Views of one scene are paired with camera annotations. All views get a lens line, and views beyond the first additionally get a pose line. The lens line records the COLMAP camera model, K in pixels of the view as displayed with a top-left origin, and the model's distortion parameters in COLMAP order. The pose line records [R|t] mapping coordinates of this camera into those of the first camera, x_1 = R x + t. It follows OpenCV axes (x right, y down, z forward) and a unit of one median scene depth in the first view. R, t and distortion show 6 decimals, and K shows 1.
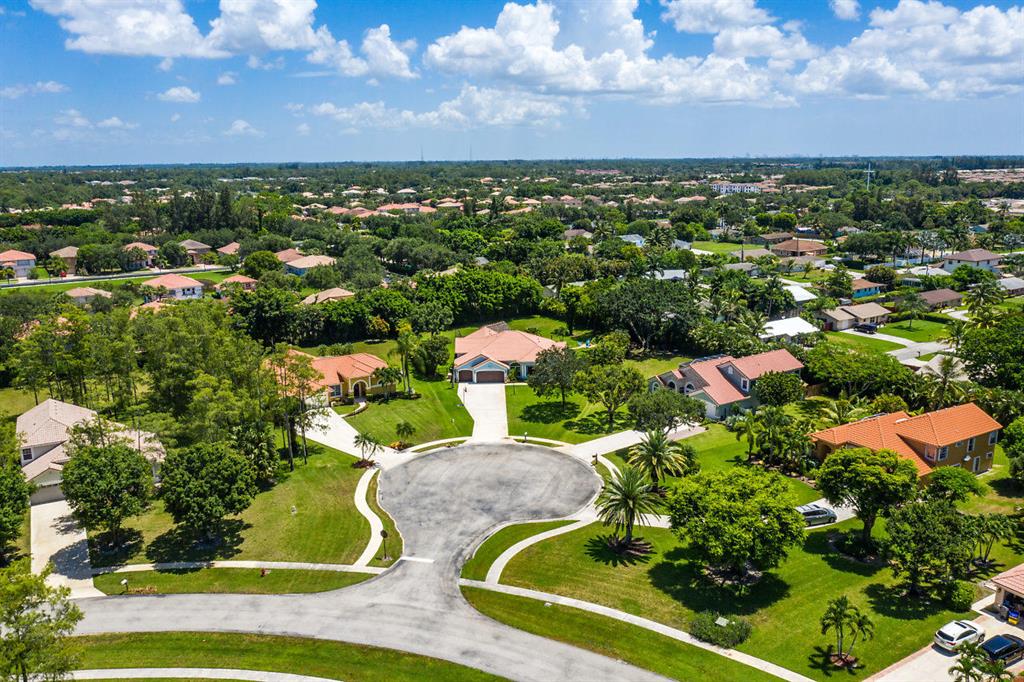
lens RADIAL K [[802.6, 0, 509.5], [0, 802.6, 340.2], [0, 0, 1]] dist [-0.018199, 0.004259]
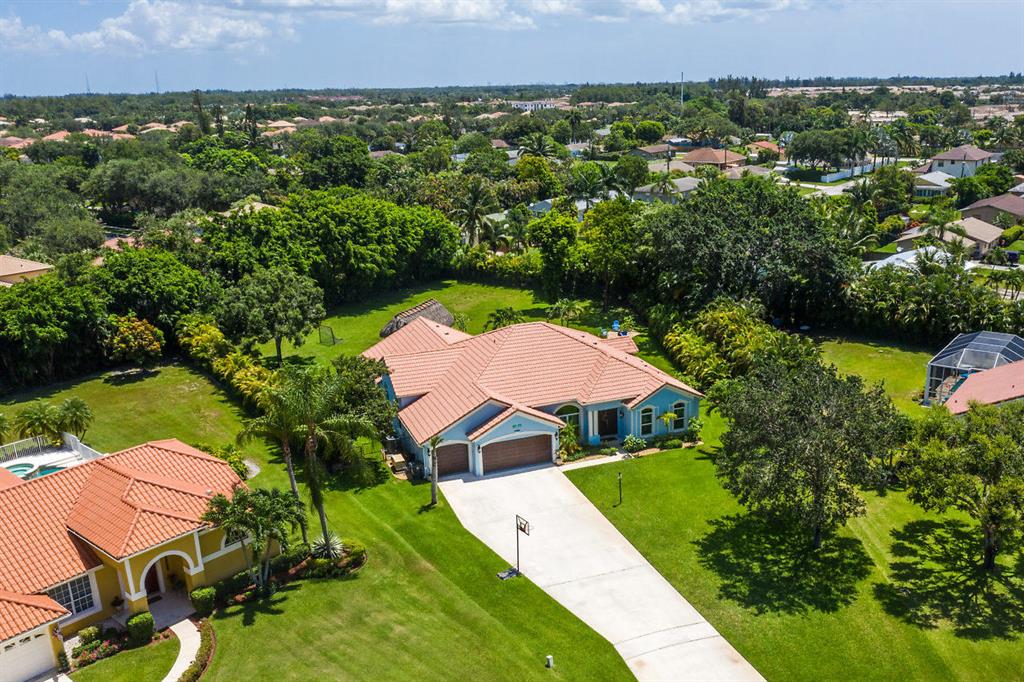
lens RADIAL K [[805.4, 0, 514.5], [0, 805.4, 372.8], [0, 0, 1]] dist [-0.010152, -0.006815]
pose [[0.930247, -0.121302, 0.346305, -0.117274], [0.088099, 0.990006, 0.110124, -0.026043], [-0.356202, -0.071933, 0.931636, 0.500593]]
